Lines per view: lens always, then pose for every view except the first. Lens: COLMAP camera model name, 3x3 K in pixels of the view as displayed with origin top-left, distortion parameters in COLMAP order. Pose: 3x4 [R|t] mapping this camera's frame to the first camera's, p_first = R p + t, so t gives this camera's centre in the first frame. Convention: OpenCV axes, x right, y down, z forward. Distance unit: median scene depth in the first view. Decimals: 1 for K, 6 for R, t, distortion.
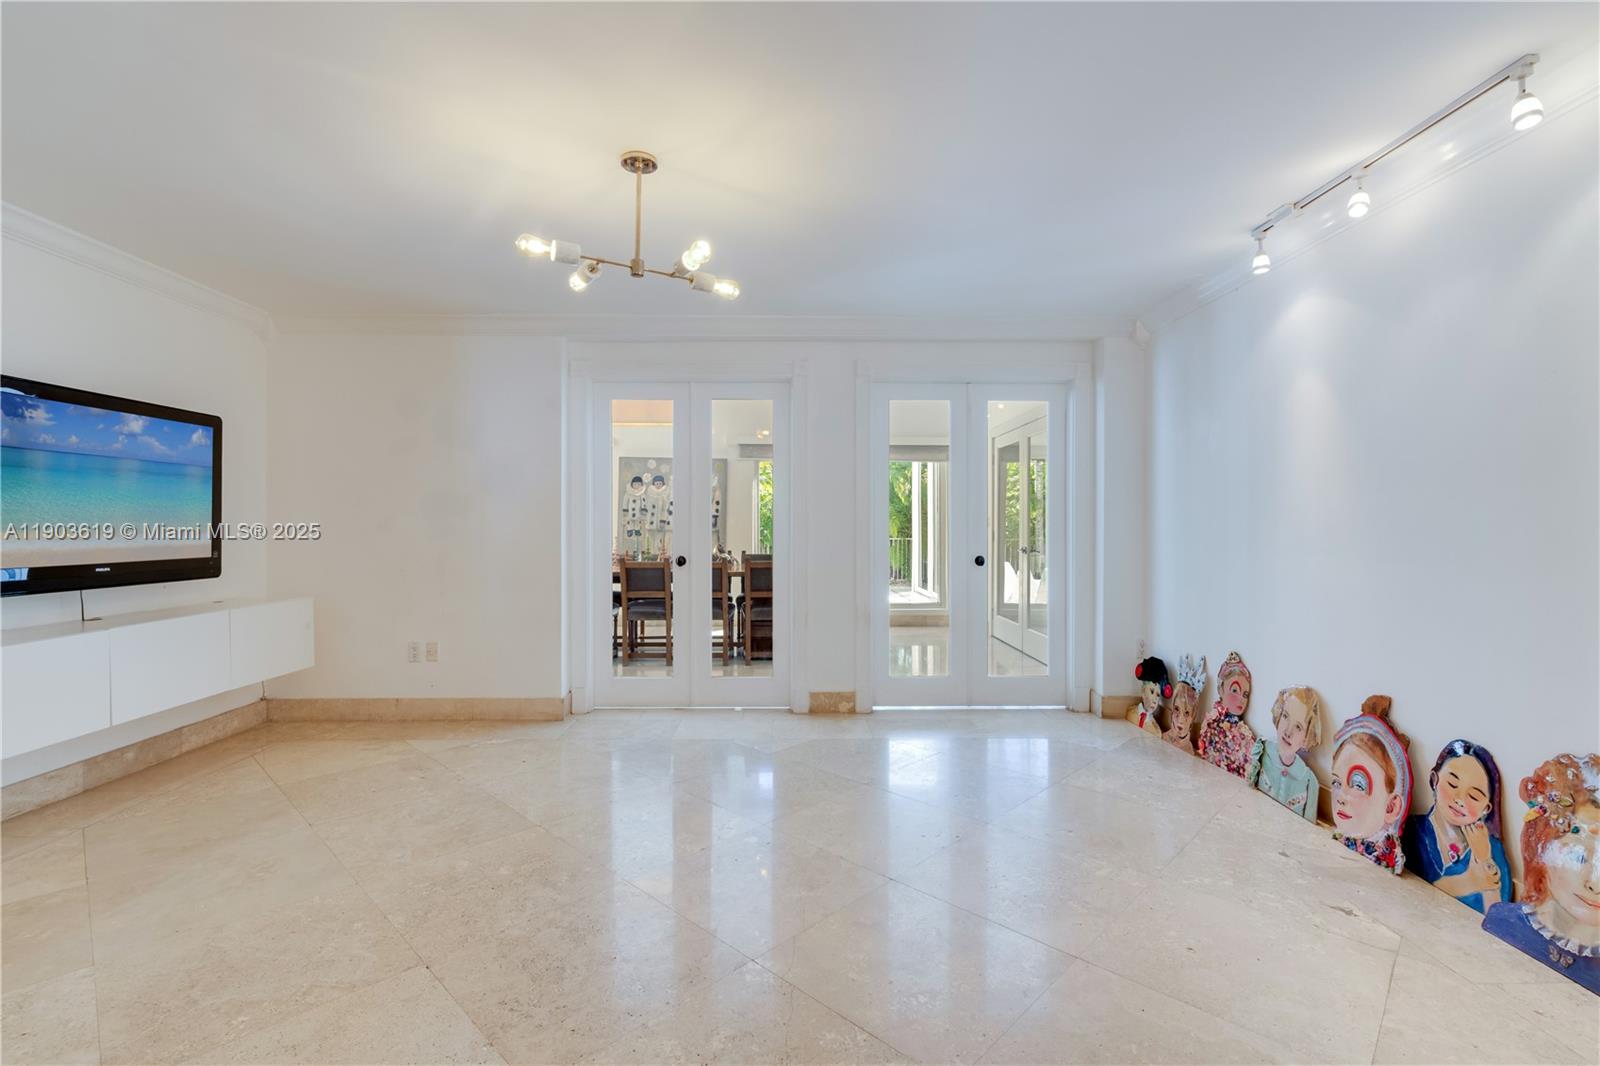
lens RADIAL K [[724.3, 0, 796.2], [0, 724.3, 532.3], [0, 0, 1]] dist [-0.001525, 0.000399]
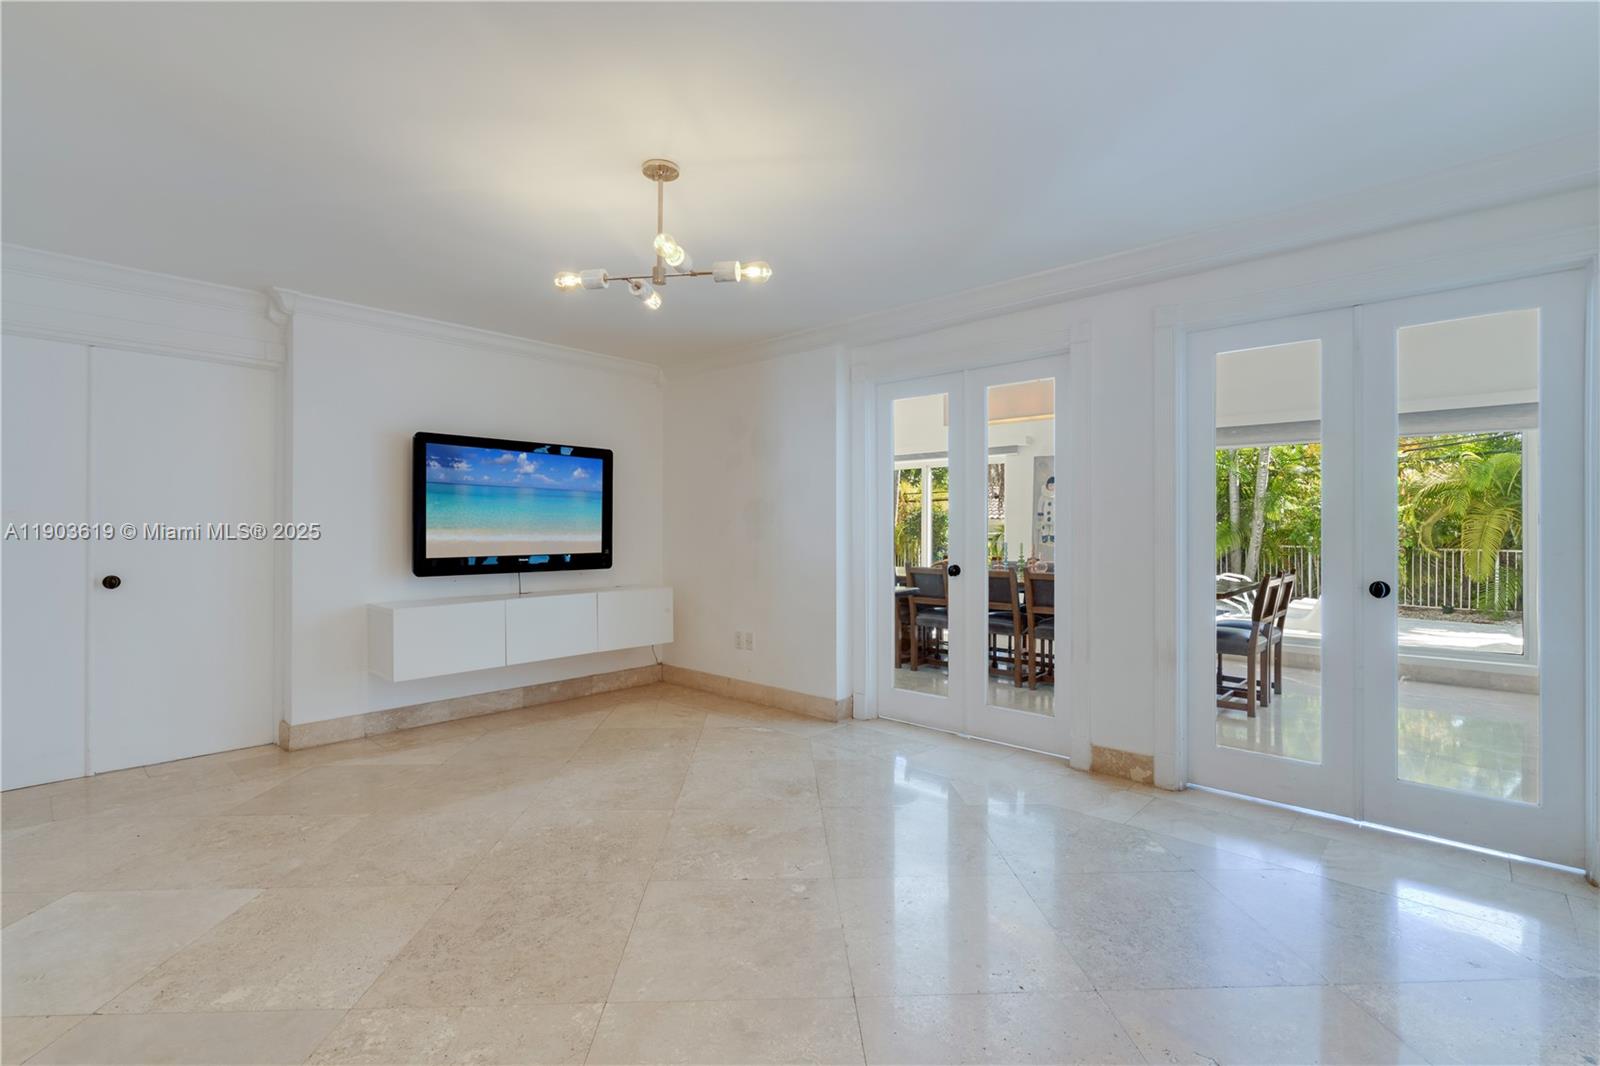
lens RADIAL K [[724.3, 0, 796.2], [0, 724.3, 532.3], [0, 0, 1]] dist [-0.001525, 0.000399]
pose [[0.724983, 0.003784, -0.688757, 0.358947], [-0.007969, 0.999964, -0.002895, -0.003953], [0.688721, 0.007588, 0.724987, 0.235649]]
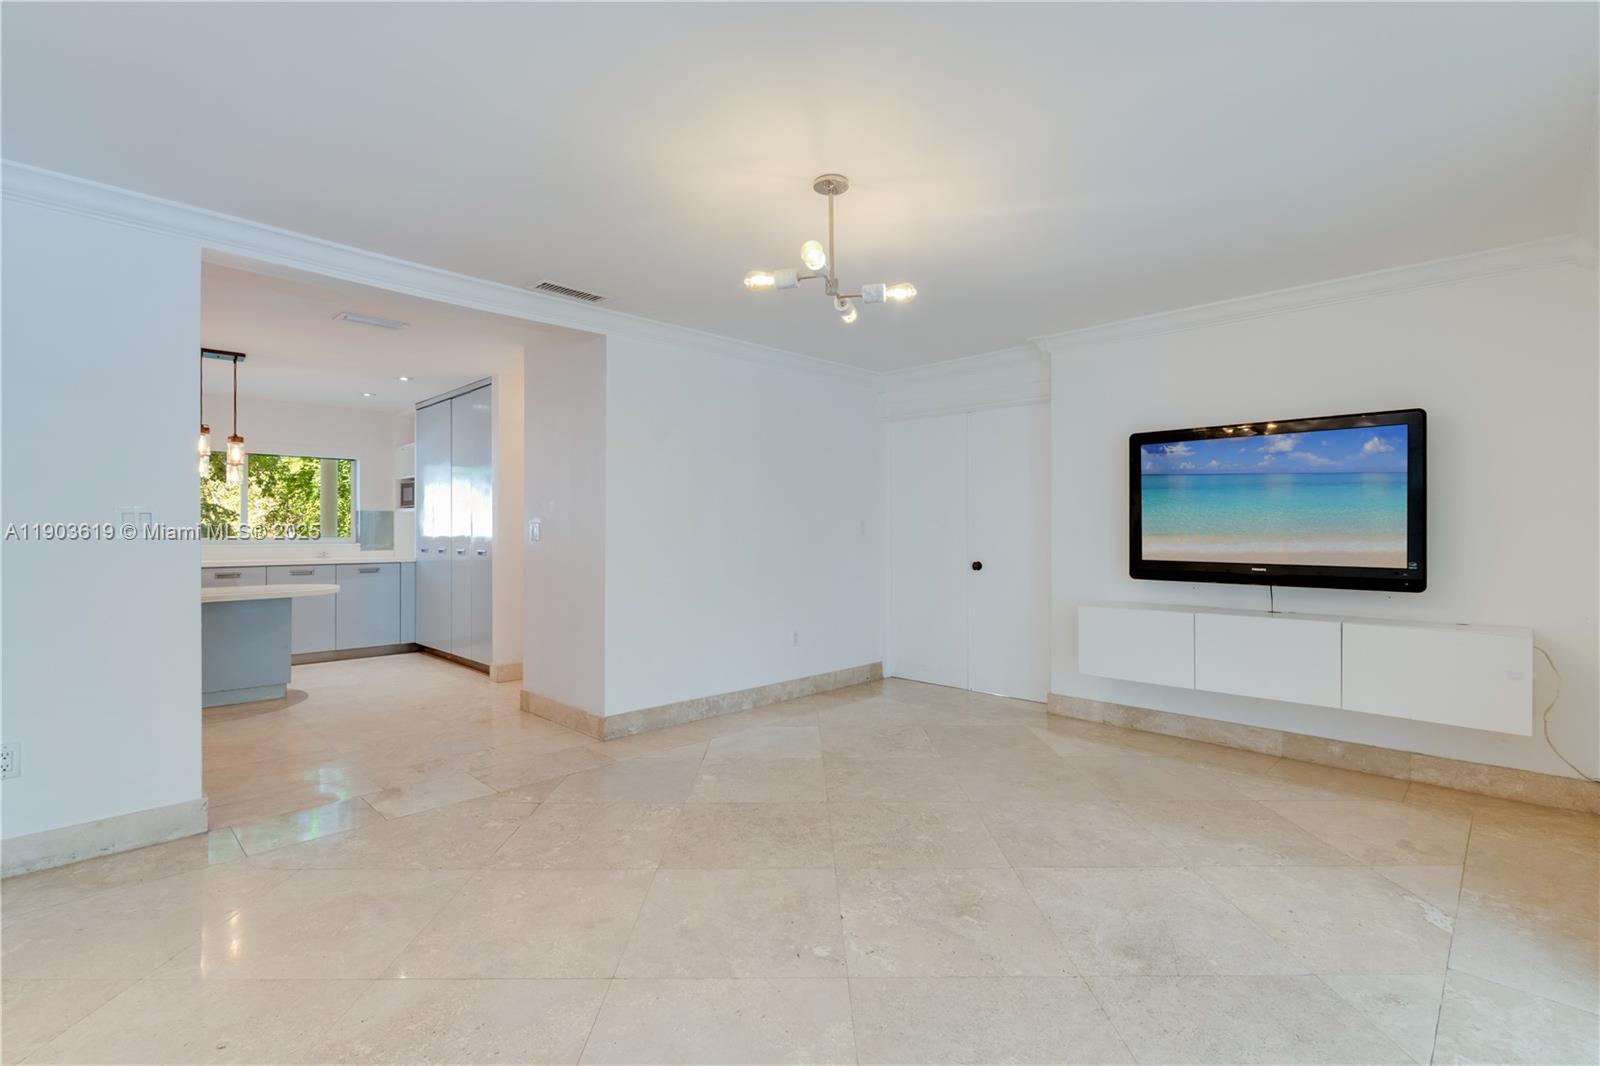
lens RADIAL K [[724.3, 0, 796.2], [0, 724.3, 532.3], [0, 0, 1]] dist [-0.001525, 0.000399]
pose [[-0.706596, 0.002580, -0.707612, 0.325339], [-0.008243, 0.999895, 0.011877, -0.013676], [0.707569, 0.014225, -0.706501, 0.996797]]
